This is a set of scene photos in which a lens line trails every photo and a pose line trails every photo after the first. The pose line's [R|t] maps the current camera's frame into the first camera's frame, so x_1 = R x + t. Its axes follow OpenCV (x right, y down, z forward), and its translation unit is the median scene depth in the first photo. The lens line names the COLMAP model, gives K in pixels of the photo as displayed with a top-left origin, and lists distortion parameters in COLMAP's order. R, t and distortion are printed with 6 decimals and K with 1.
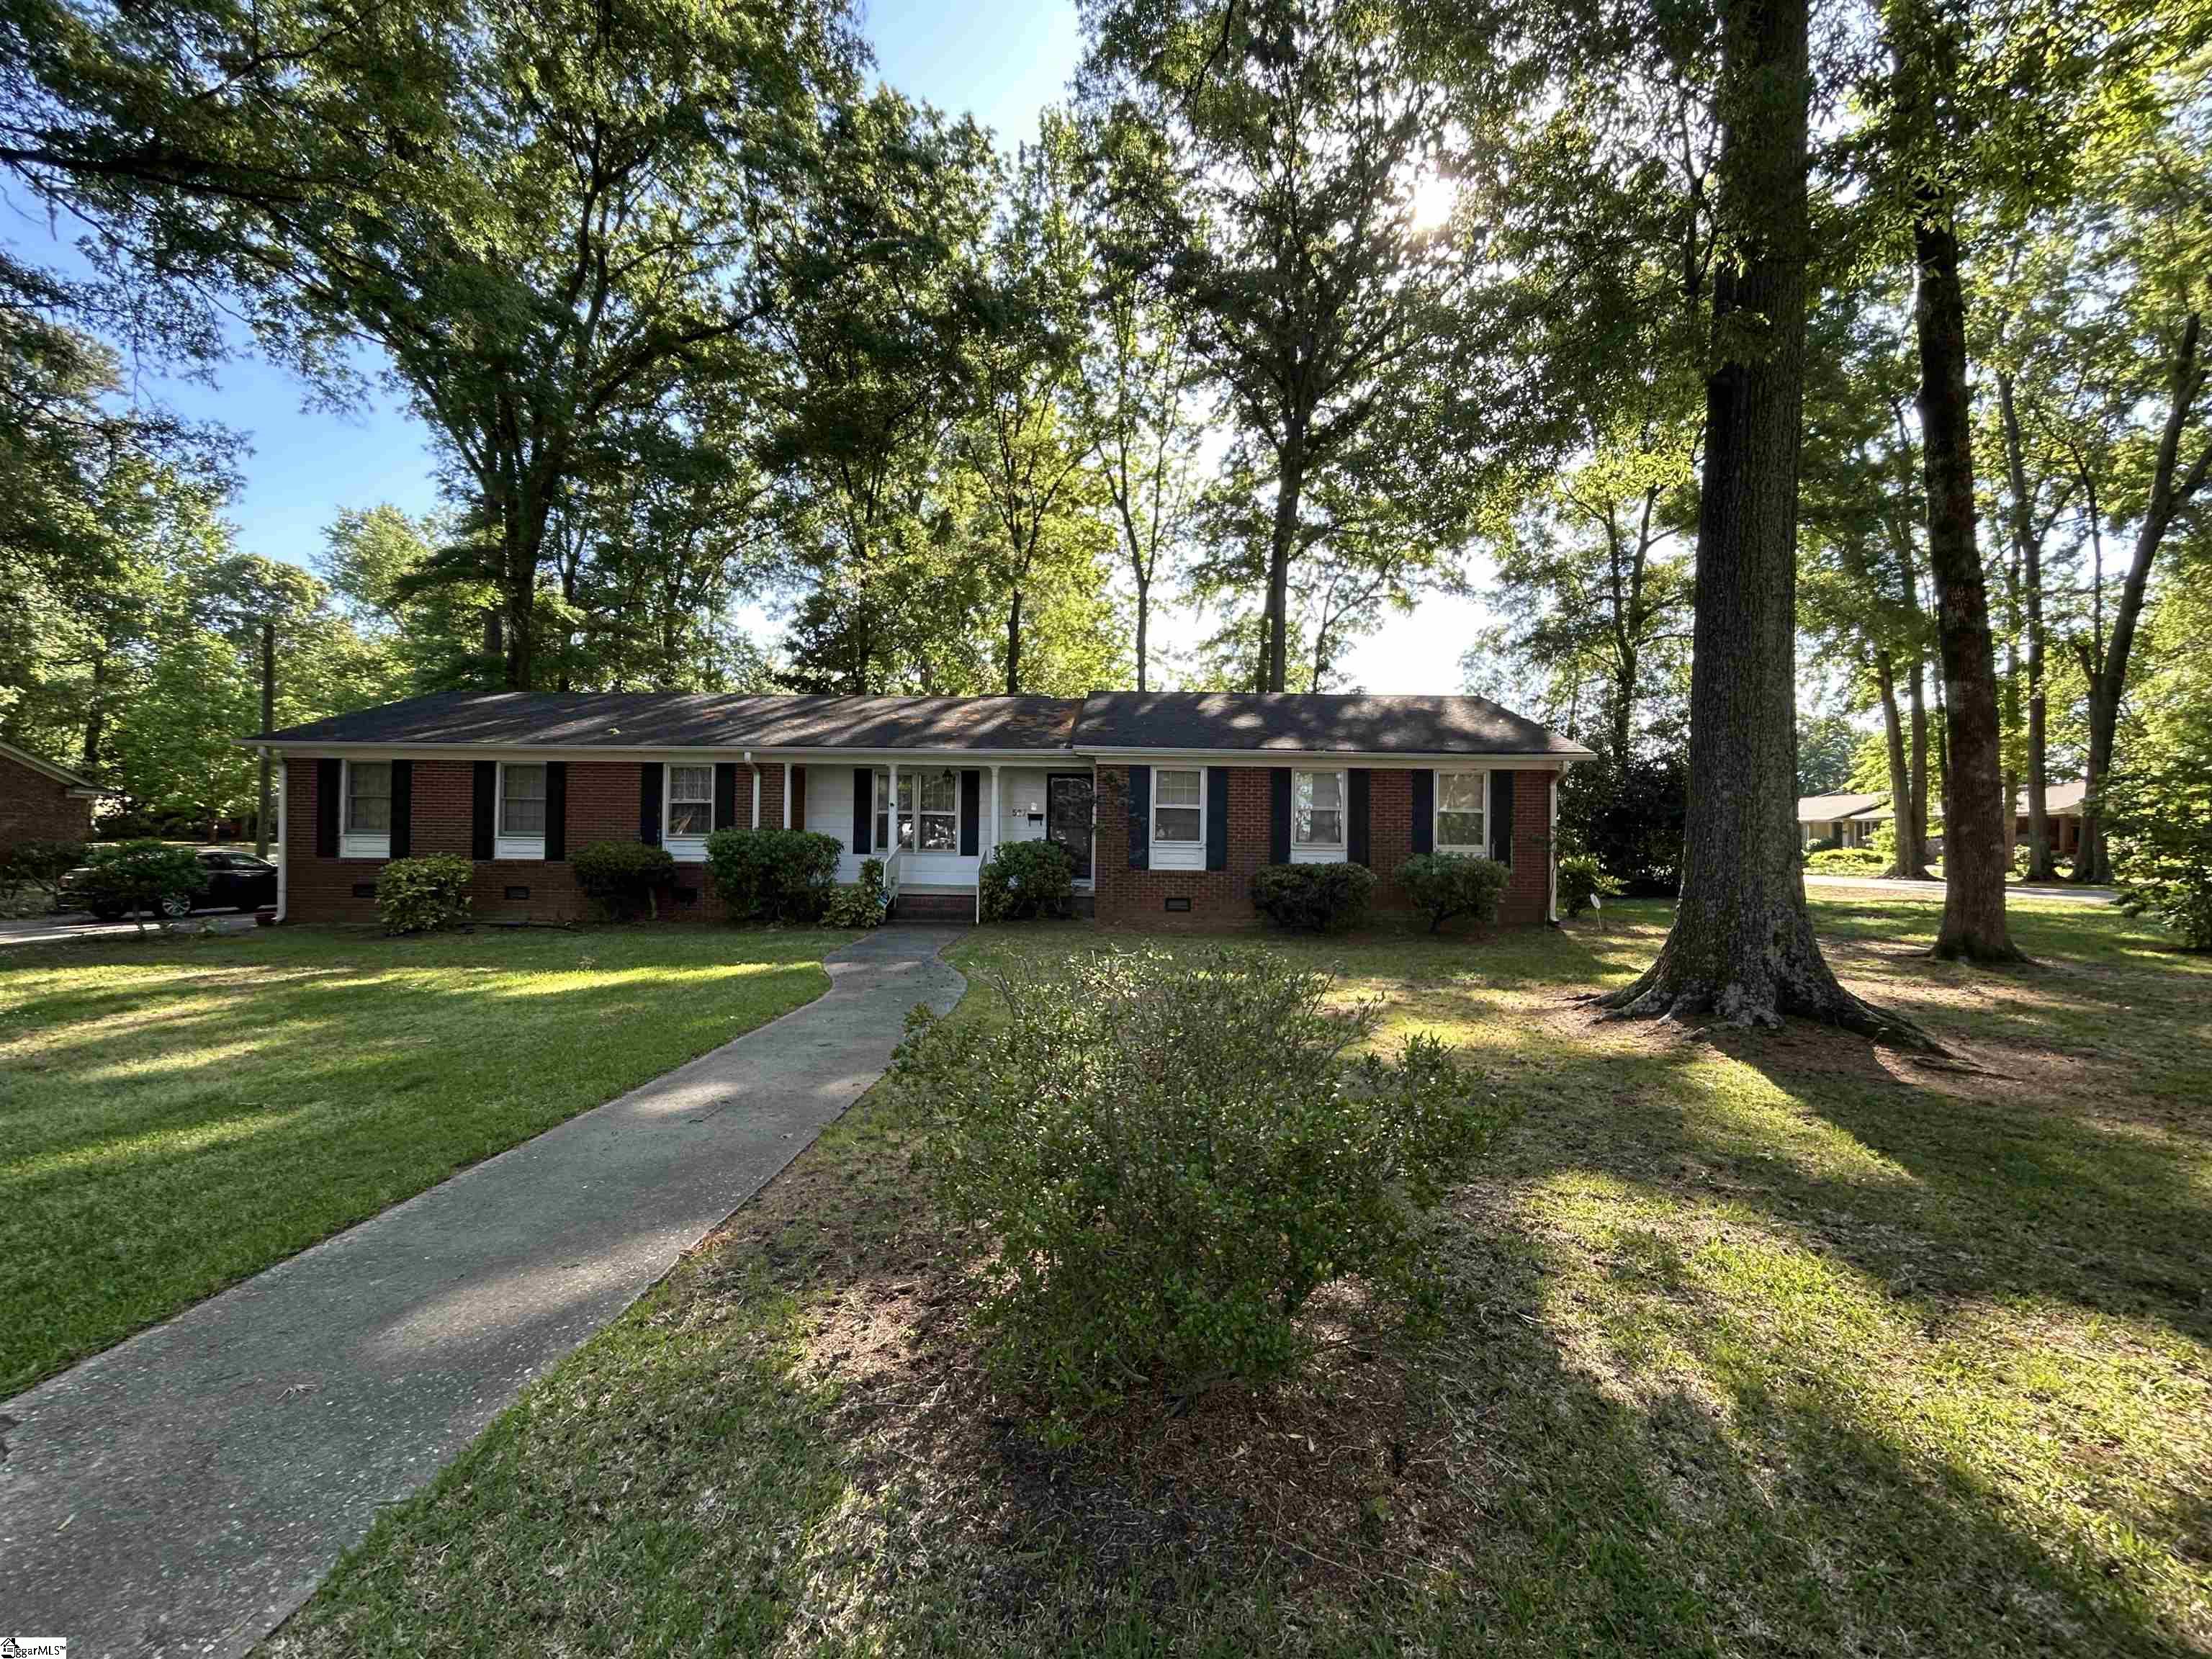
lens RADIAL K [[894.6, 0, 1110.0], [0, 894.6, 824.1], [0, 0, 1]] dist [0.015857, 0.000170]
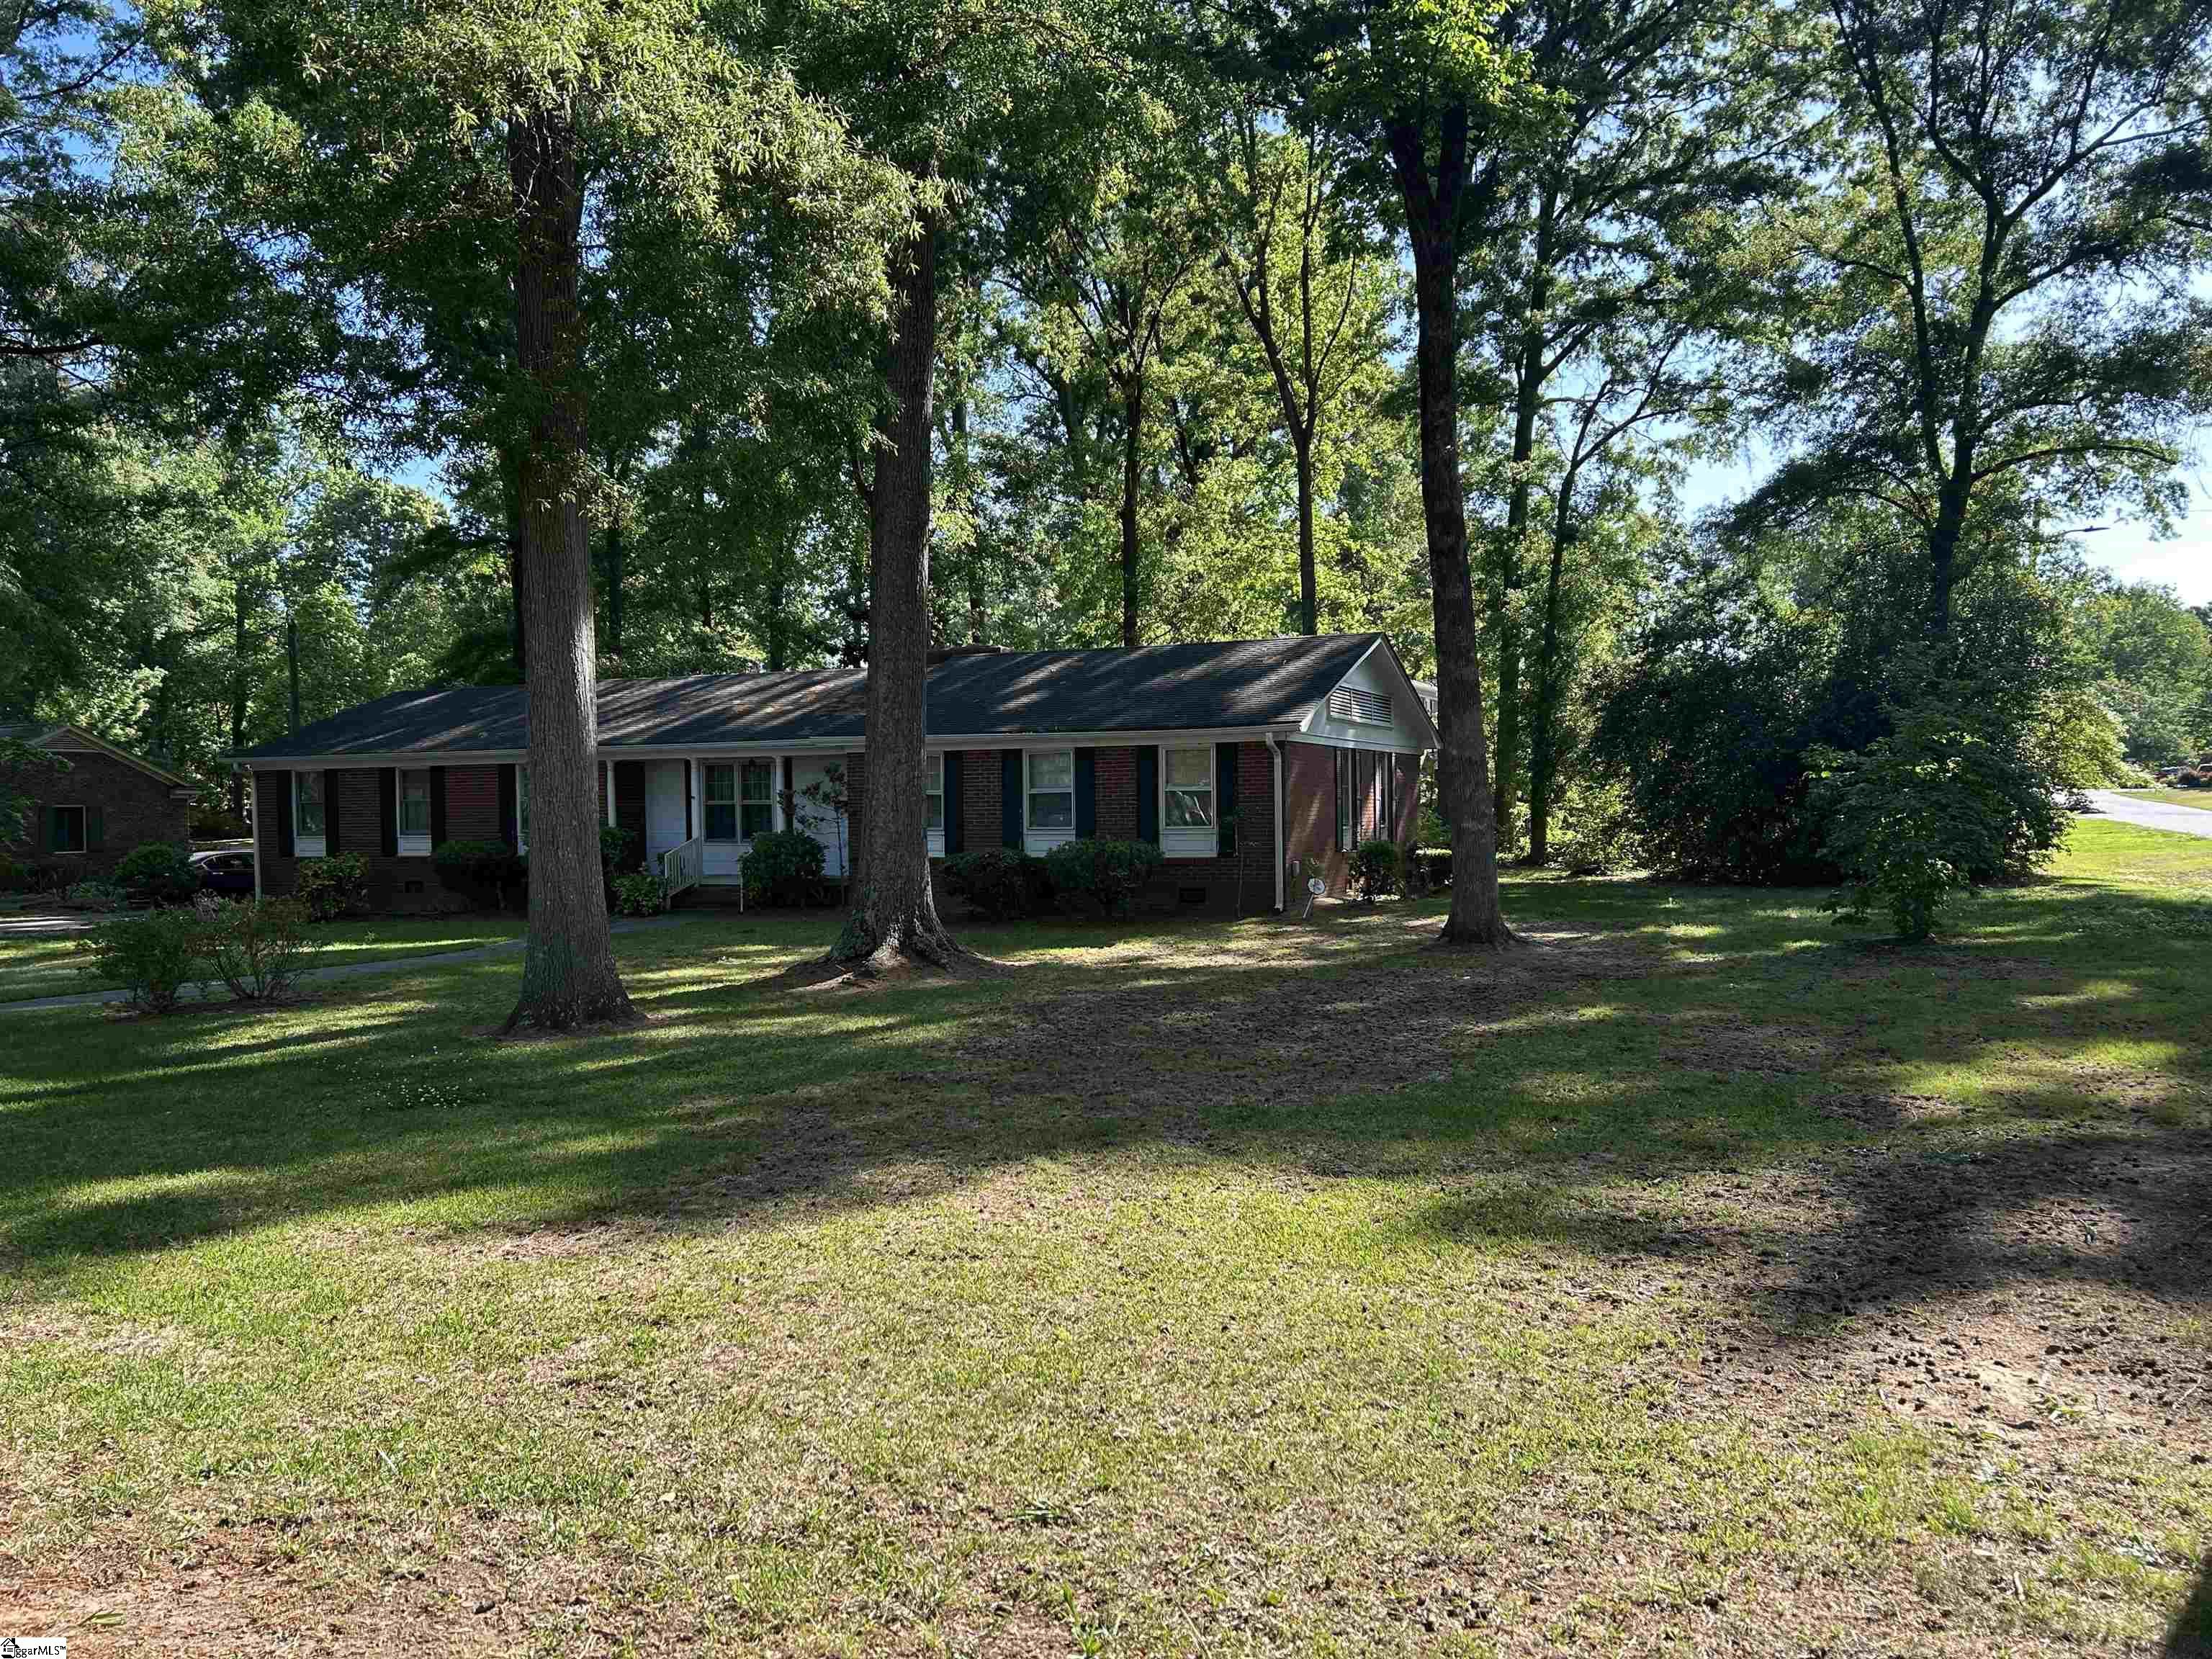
lens RADIAL K [[1665.7, 0, 1099.5], [0, 1665.7, 846.5], [0, 0, 1]] dist [0.080618, -0.001767]
pose [[0.920819, -0.014392, -0.389725, 0.907065], [0.029784, 0.998996, 0.033480, -0.016775], [0.388852, -0.042436, 0.920322, -0.563234]]
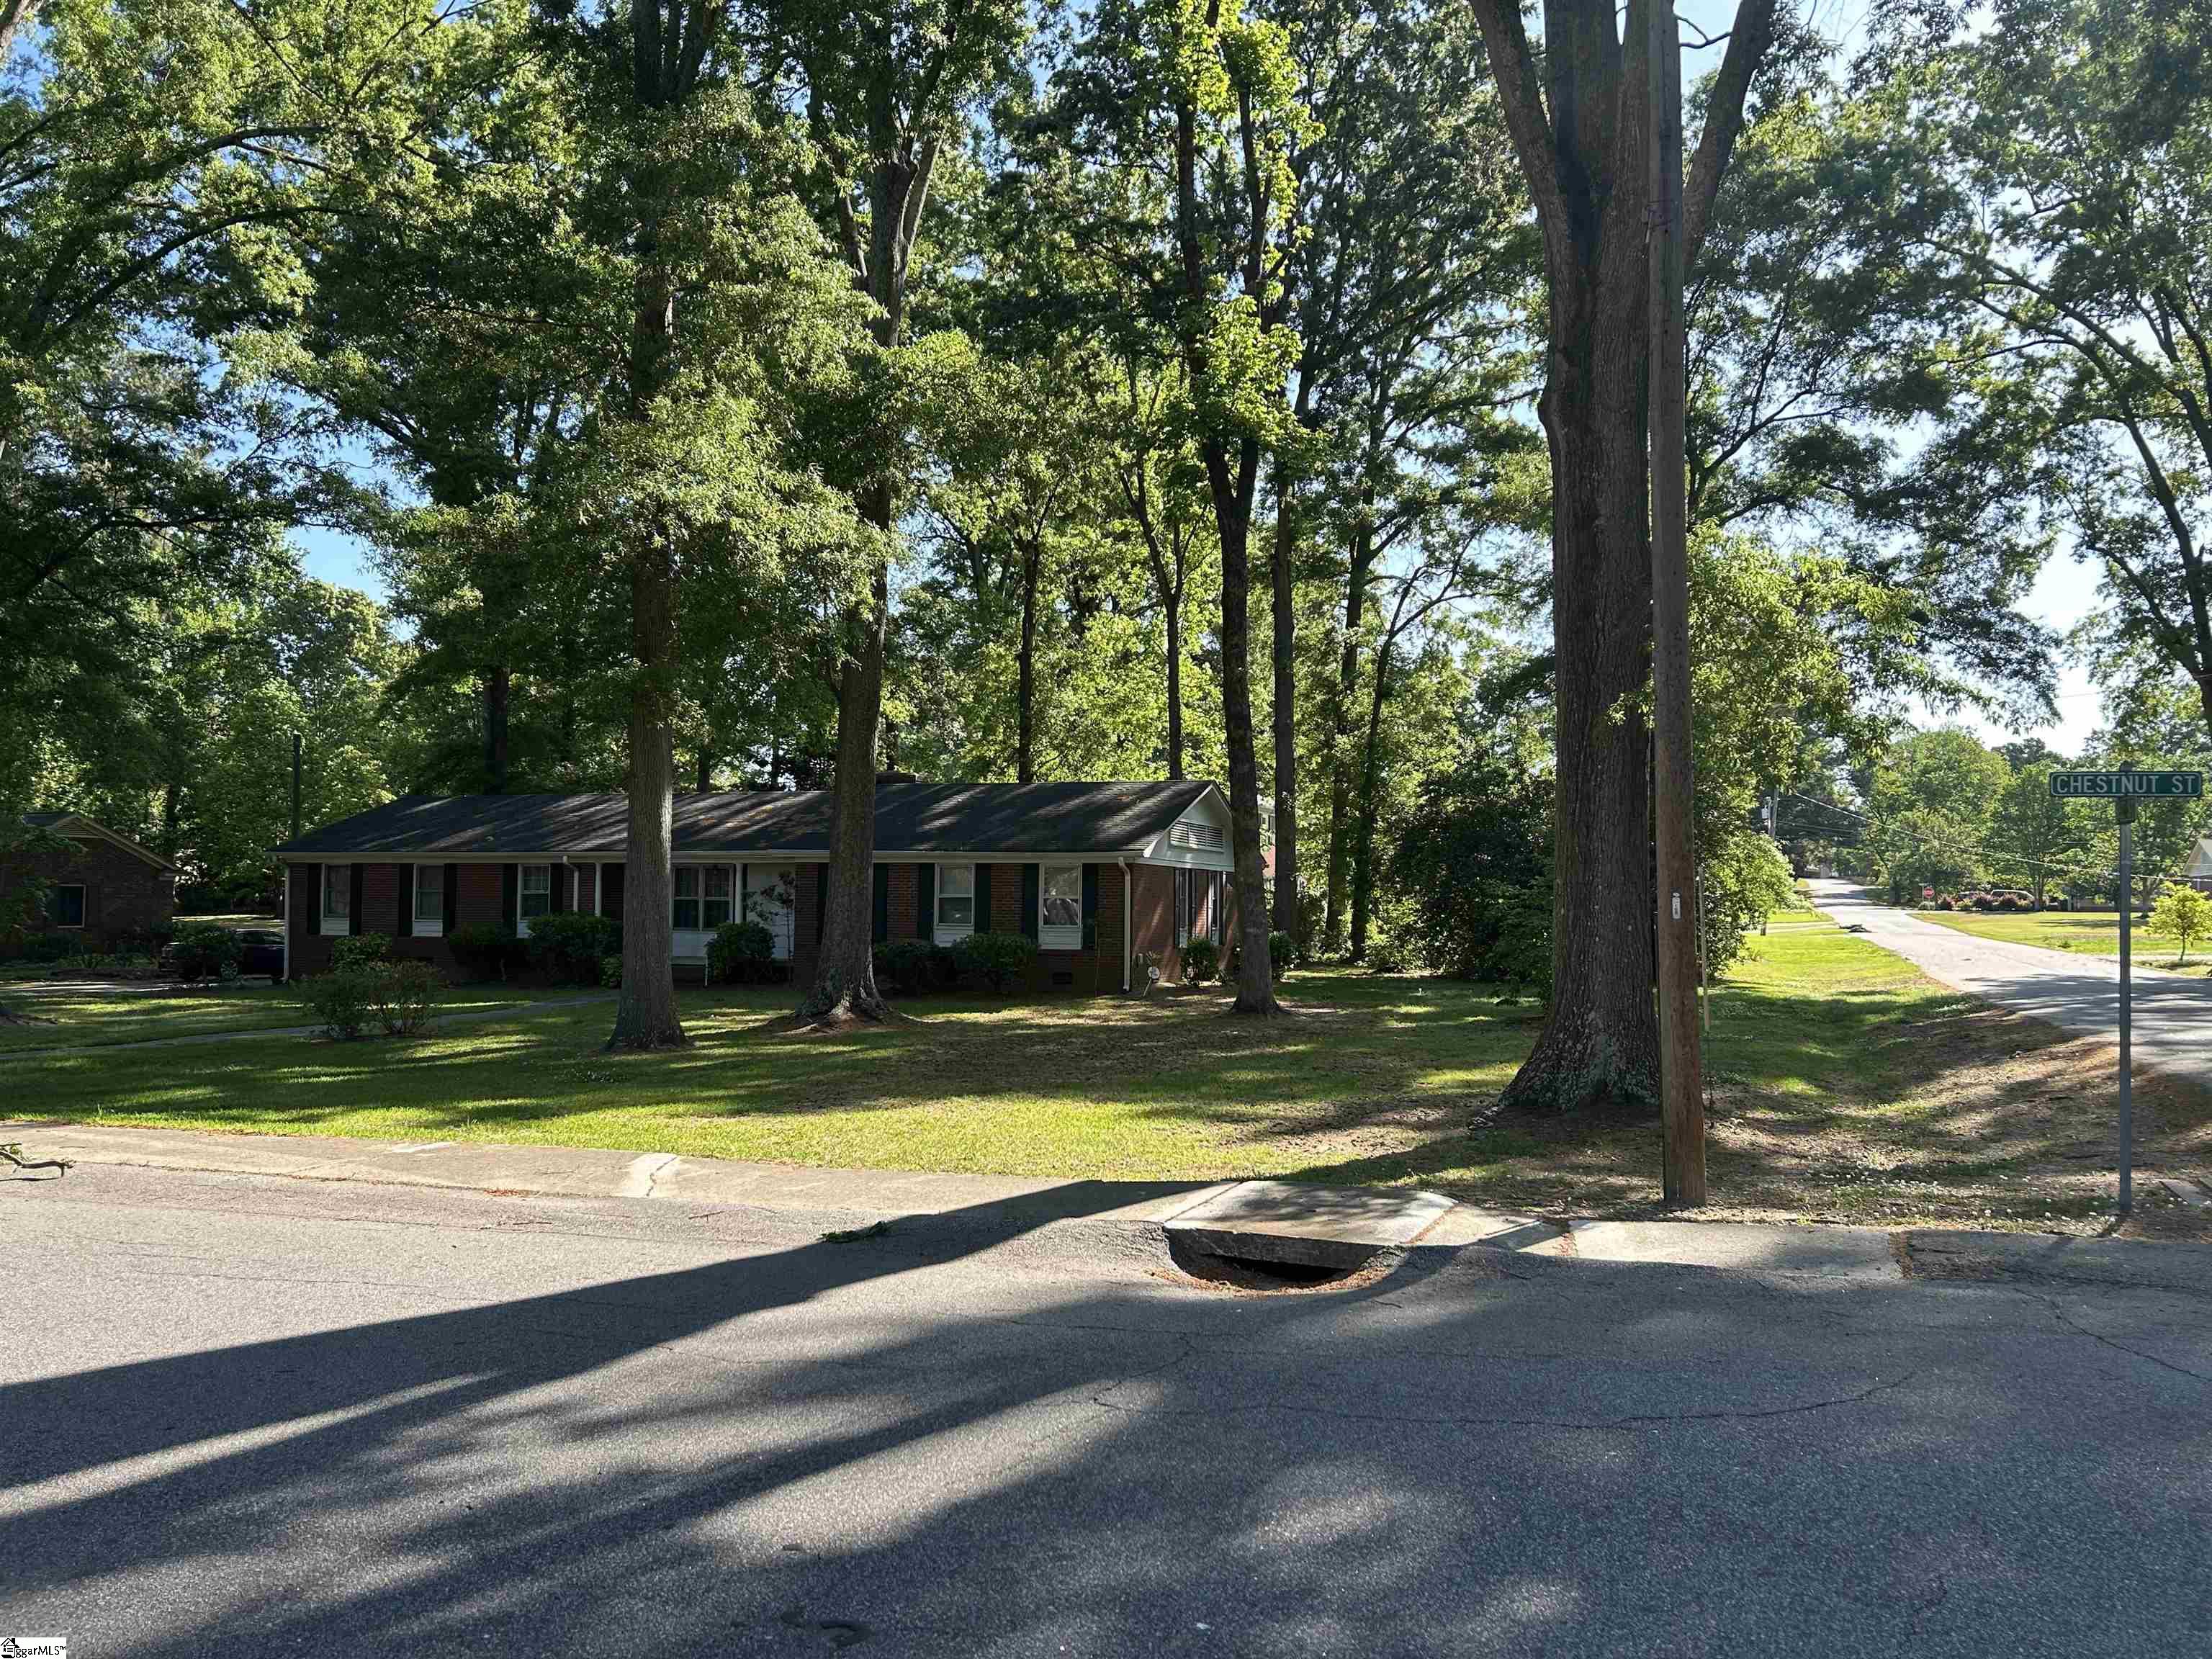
lens RADIAL K [[1665.7, 0, 1085.3], [0, 1665.7, 849.2], [0, 0, 1]] dist [0.080618, -0.001767]
pose [[0.940797, -0.012899, -0.338726, 1.099261], [0.006090, 0.999758, -0.021156, -0.031485], [0.338917, 0.017840, 0.940647, -1.012331]]
